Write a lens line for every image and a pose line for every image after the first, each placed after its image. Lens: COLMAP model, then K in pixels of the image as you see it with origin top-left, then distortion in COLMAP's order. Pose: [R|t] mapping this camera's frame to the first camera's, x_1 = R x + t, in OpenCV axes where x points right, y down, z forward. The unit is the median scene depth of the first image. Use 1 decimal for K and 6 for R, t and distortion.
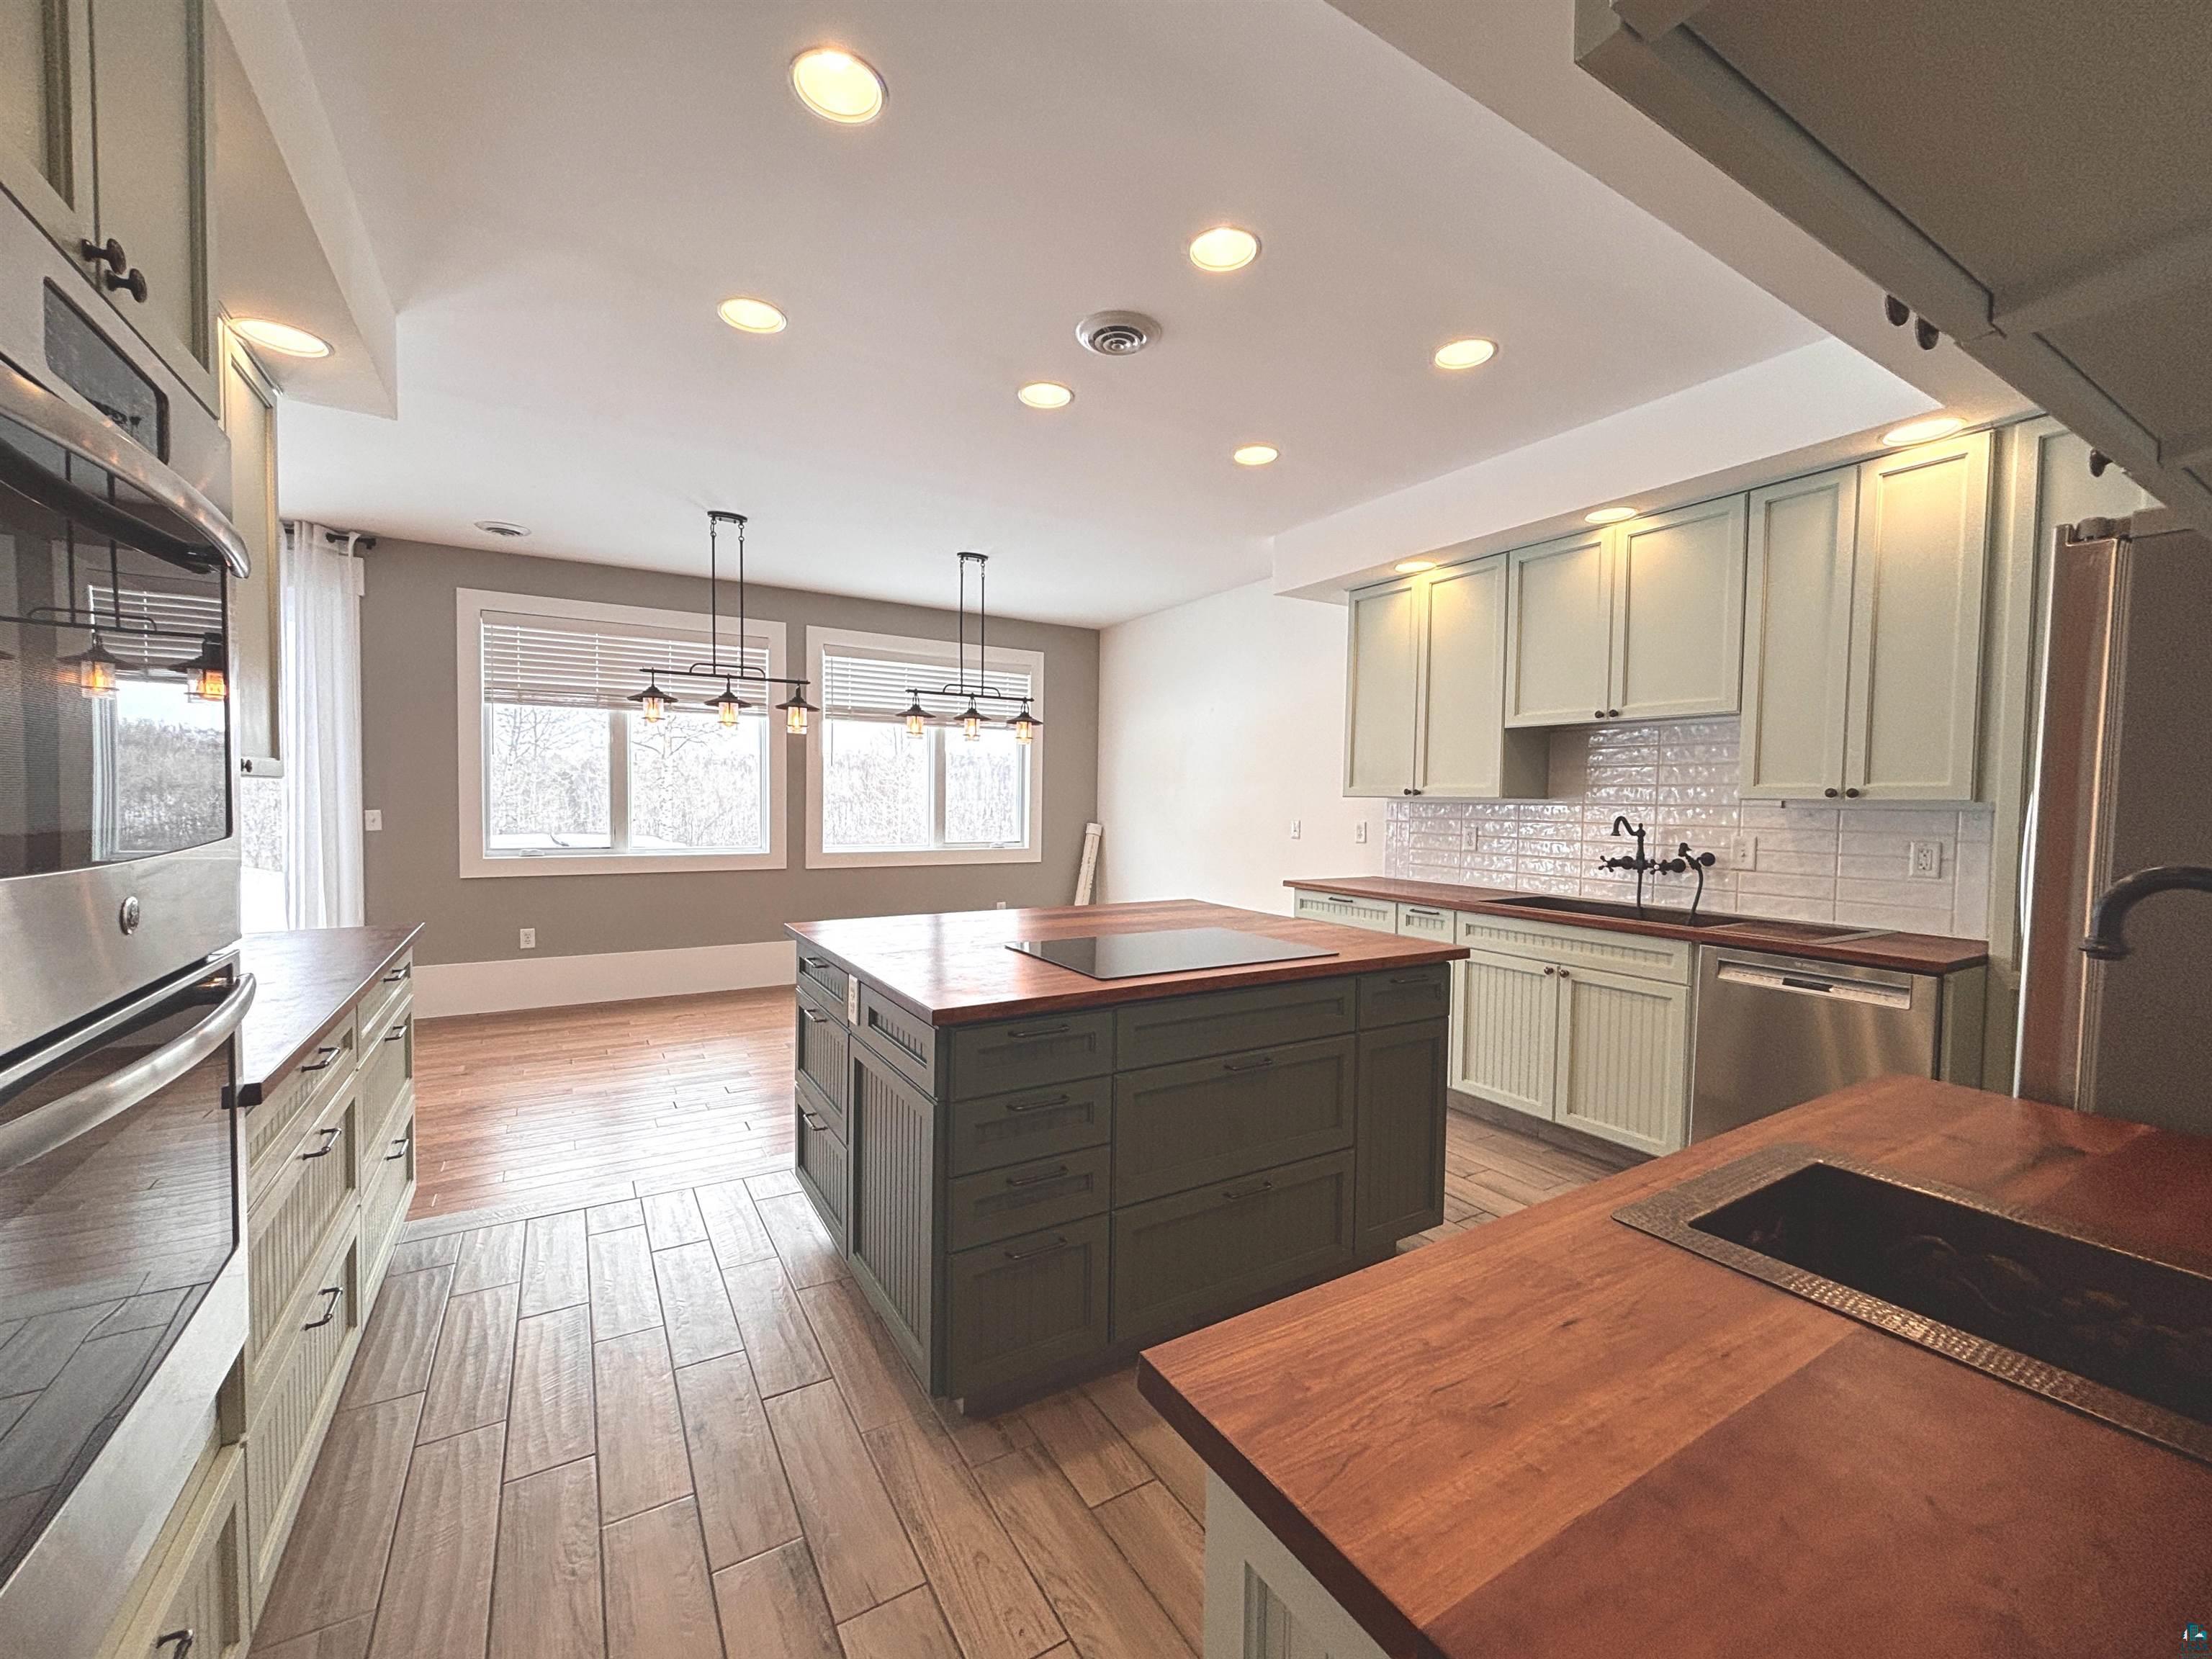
lens RADIAL K [[887.0, 0, 1099.3], [0, 887.0, 825.9], [0, 0, 1]] dist [-0.001669, 0.002353]
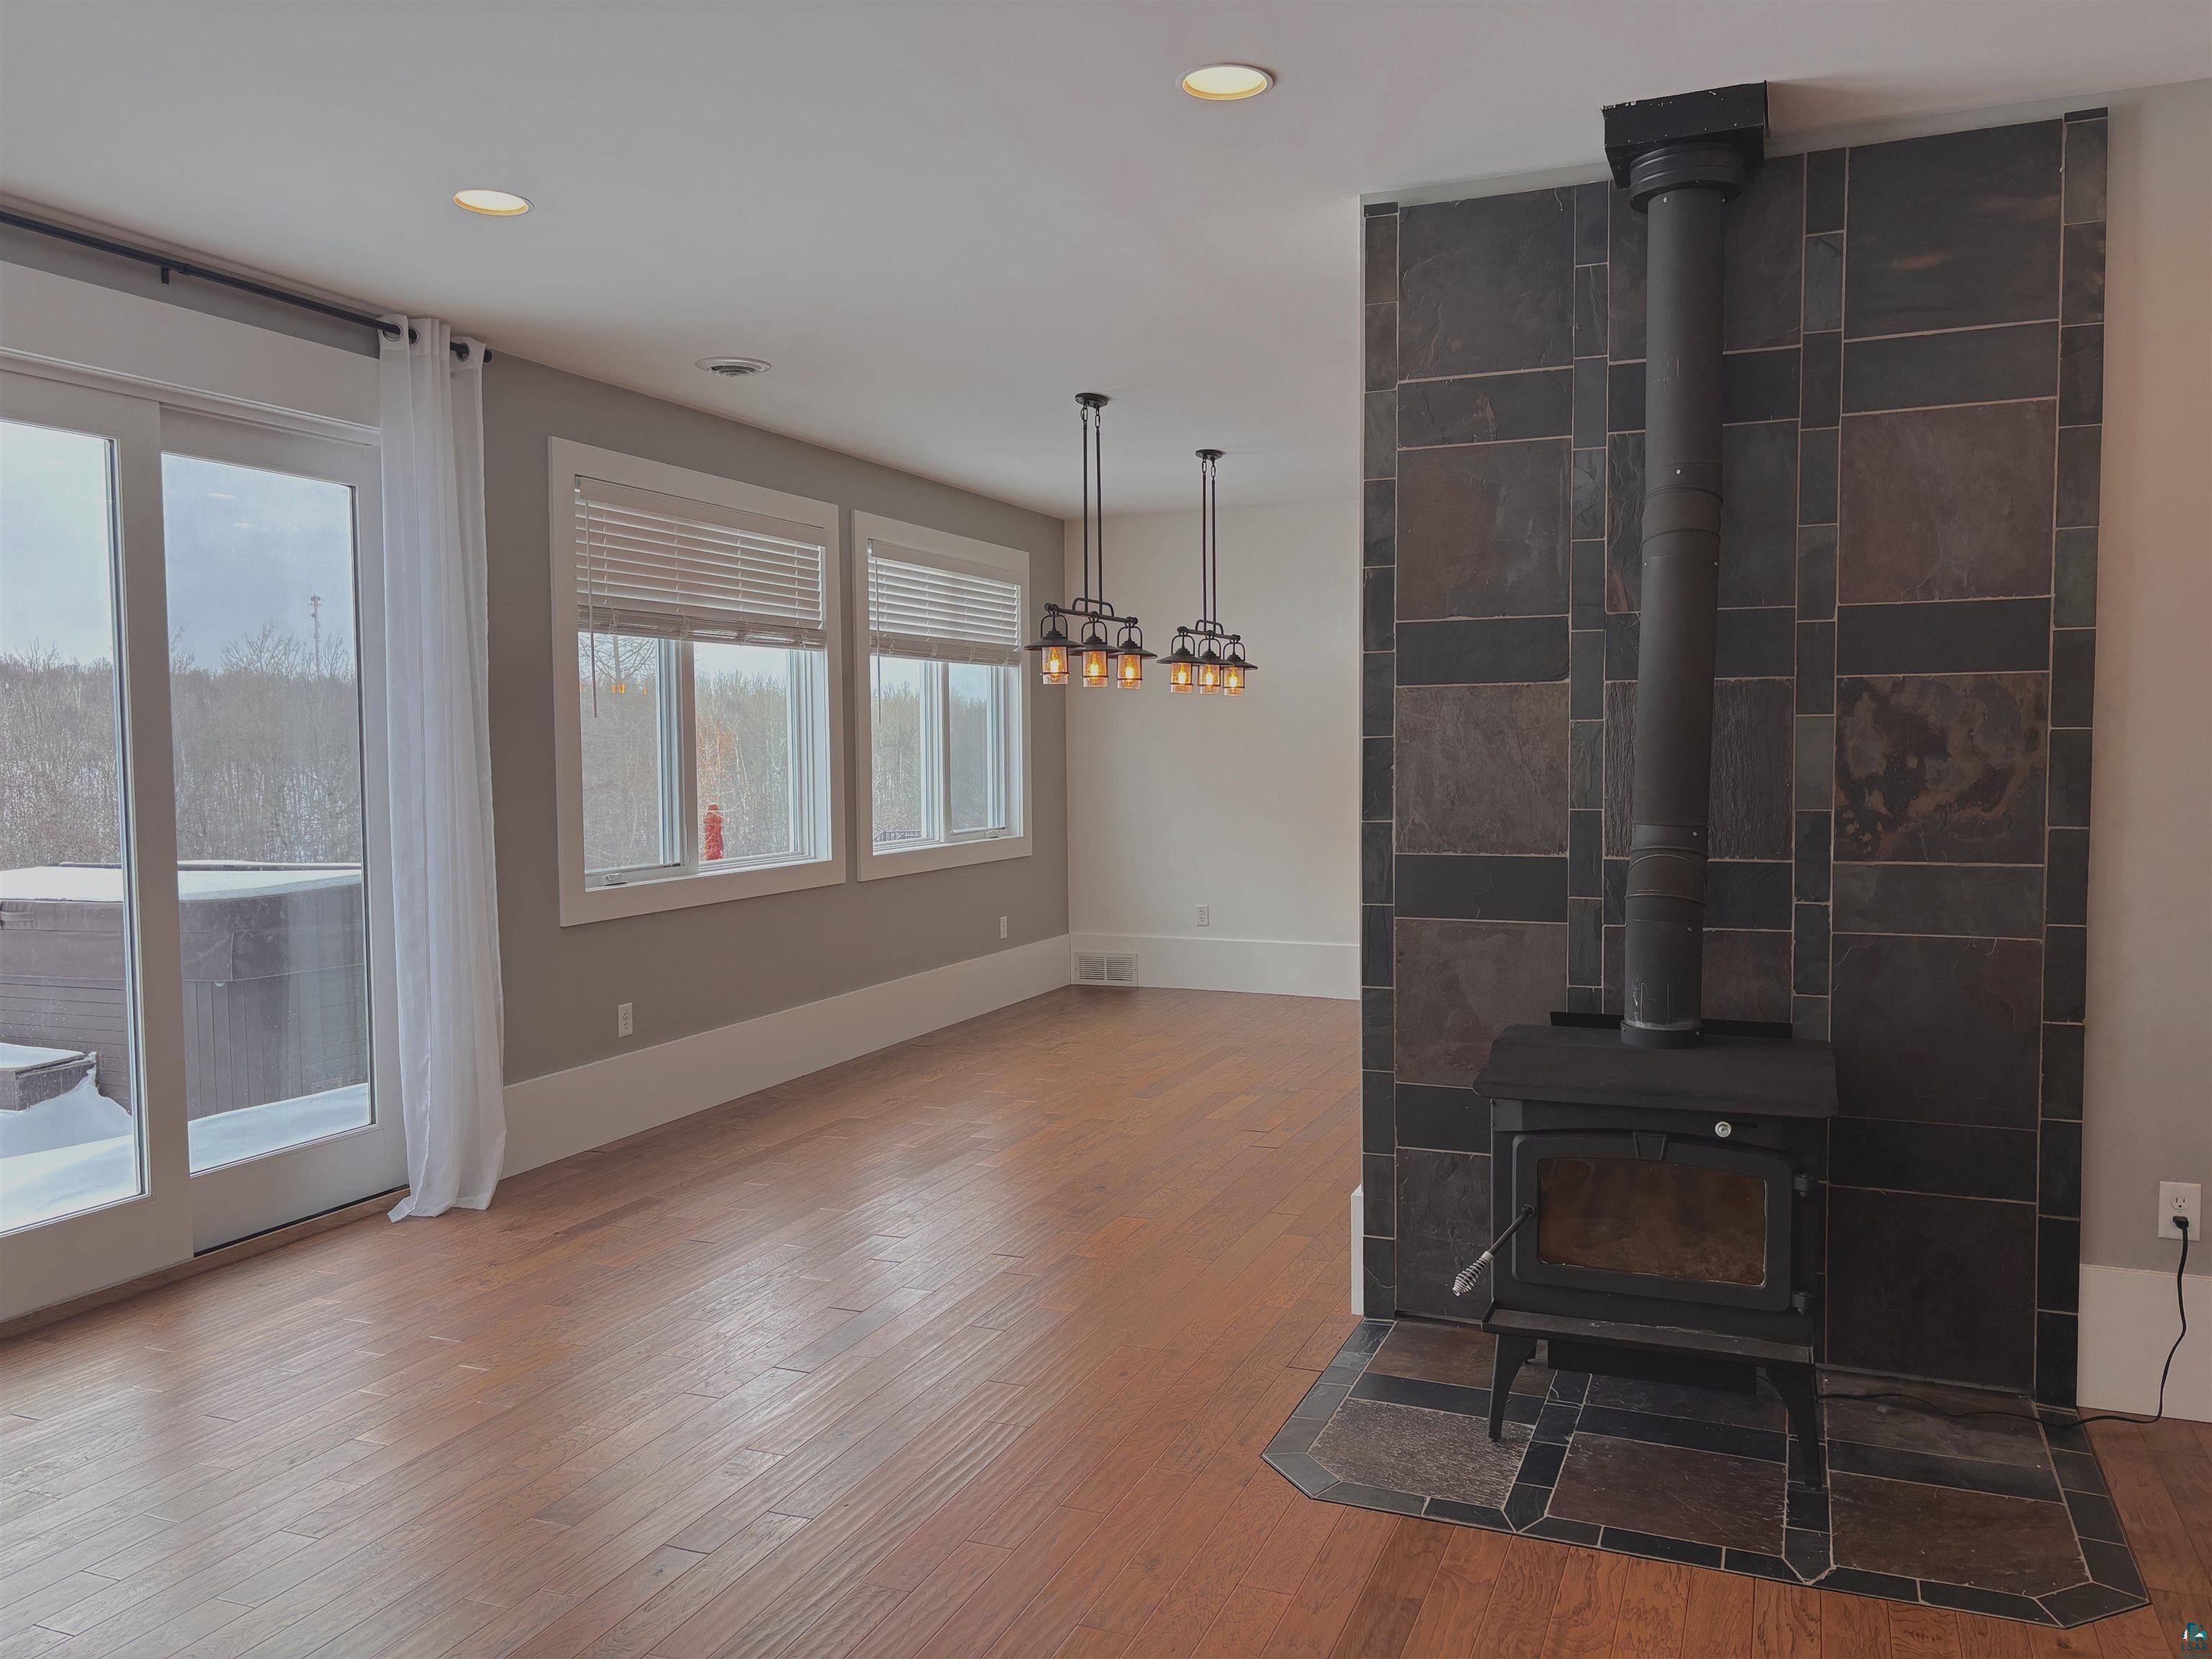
lens RADIAL K [[1660.3, 0, 1112.6], [0, 1660.3, 834.1], [0, 0, 1]] dist [-0.004981, -0.002721]
pose [[0.799664, -0.052020, 0.598190, -1.130148], [0.035834, 0.998599, 0.038939, -0.034226], [-0.599377, -0.009703, 0.800408, -0.112080]]
